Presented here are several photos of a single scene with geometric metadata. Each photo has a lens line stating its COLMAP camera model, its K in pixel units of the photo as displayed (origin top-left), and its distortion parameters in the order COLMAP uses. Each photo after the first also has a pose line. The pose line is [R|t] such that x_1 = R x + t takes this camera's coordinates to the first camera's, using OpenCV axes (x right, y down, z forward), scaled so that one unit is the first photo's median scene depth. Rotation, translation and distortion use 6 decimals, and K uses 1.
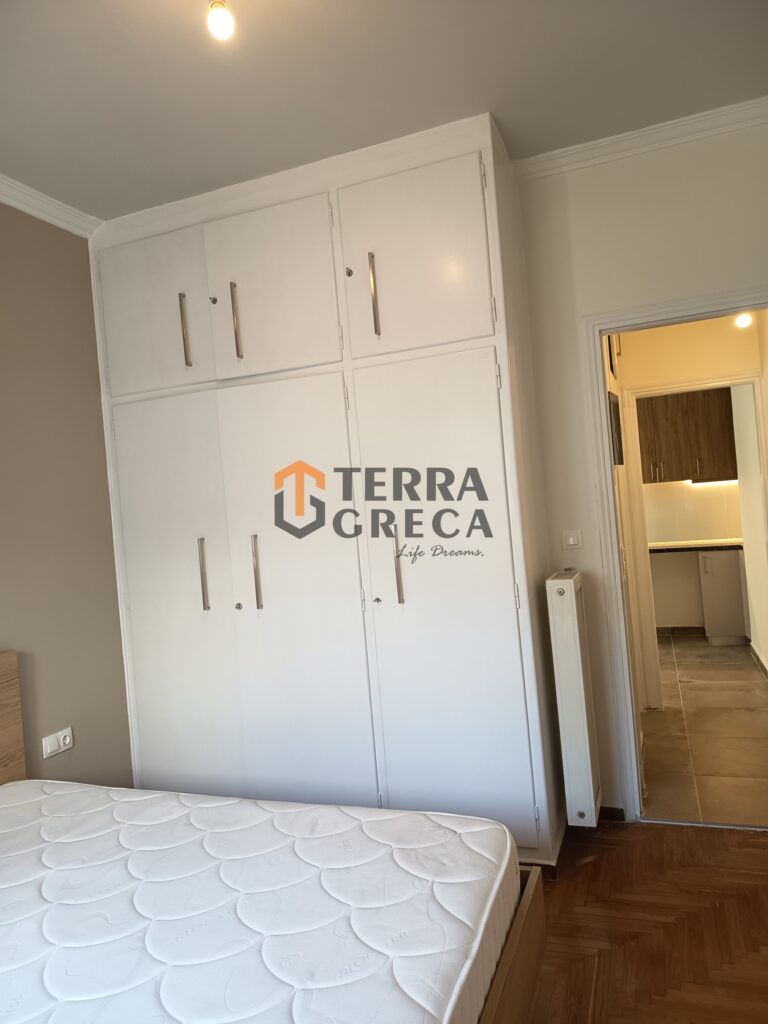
lens RADIAL K [[714.8, 0, 405.1], [0, 714.8, 510.7], [0, 0, 1]] dist [0.071959, -0.096340]
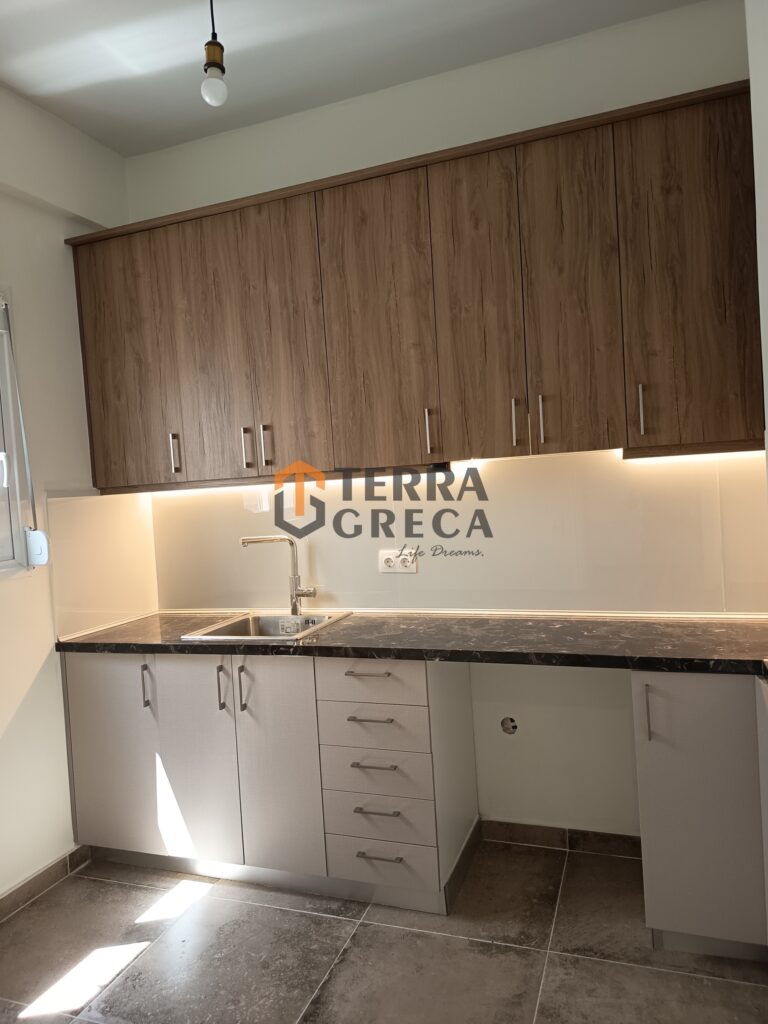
lens RADIAL K [[714.8, 0, 392.9], [0, 714.8, 512.8], [0, 0, 1]] dist [0.071959, -0.096340]
pose [[0.999666, 0.025323, -0.005169, 0.293891], [-0.025167, 0.999285, 0.028207, -0.019225], [0.005880, -0.028068, 0.999589, 0.663893]]
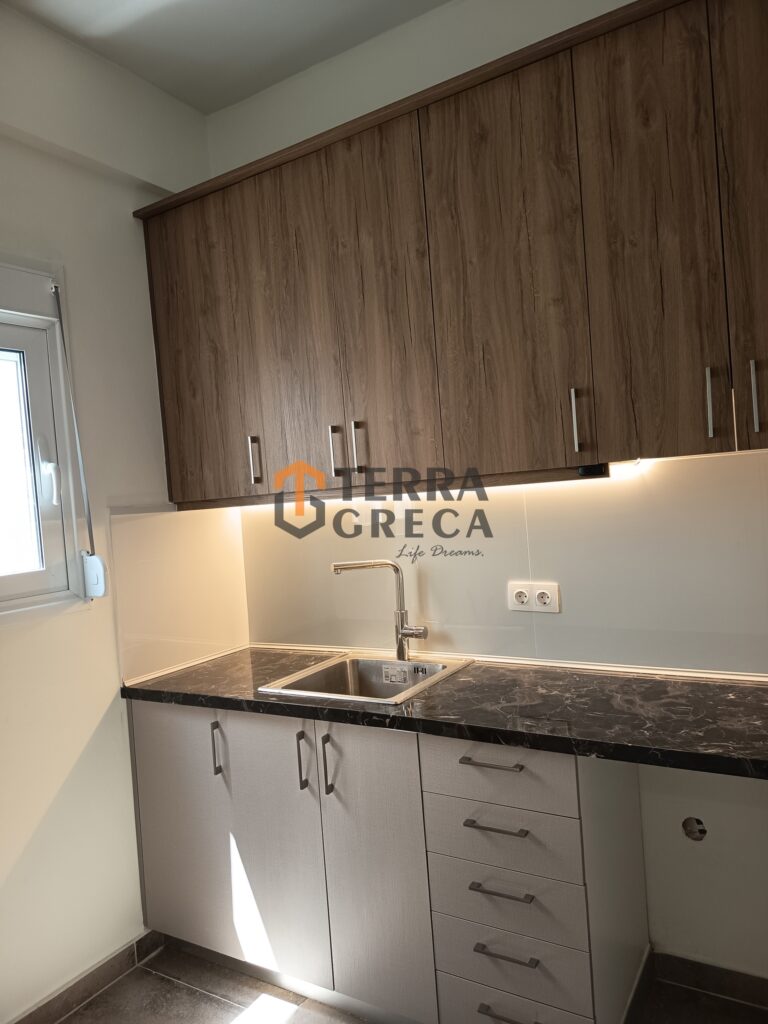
lens RADIAL K [[714.8, 0, 385.1], [0, 714.8, 511.4], [0, 0, 1]] dist [0.071959, -0.096340]
pose [[0.978298, 0.018135, -0.206406, 0.295997], [-0.012497, 0.999513, 0.028585, -0.025055], [0.206824, -0.025385, 0.978049, 0.764428]]
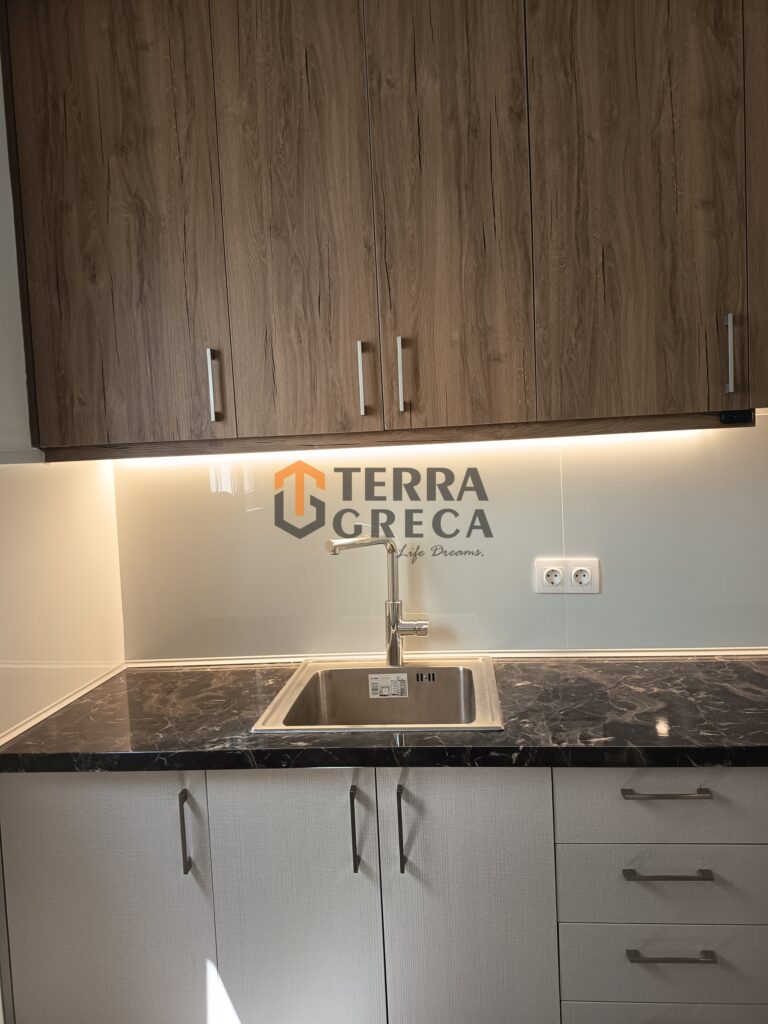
lens RADIAL K [[714.8, 0, 386.3], [0, 714.8, 505.9], [0, 0, 1]] dist [0.071959, -0.096340]
pose [[0.967332, 0.027999, 0.251963, 0.155193], [-0.035205, 0.999089, 0.024133, -0.007687], [-0.251058, -0.032215, 0.967436, 0.854763]]
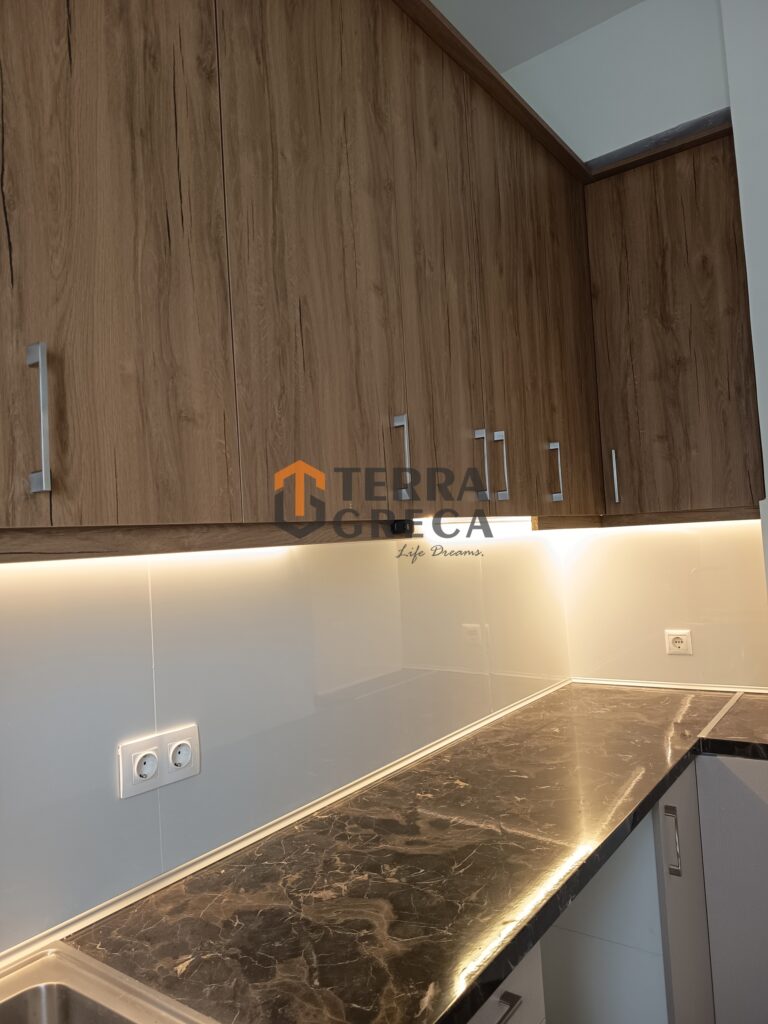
lens RADIAL K [[714.8, 0, 390.2], [0, 714.8, 510.3], [0, 0, 1]] dist [0.071959, -0.096340]
pose [[0.277725, 0.115792, 0.953657, 0.124495], [0.050408, 0.989585, -0.134835, -0.011715], [-0.959337, 0.085519, 0.268995, 0.994721]]
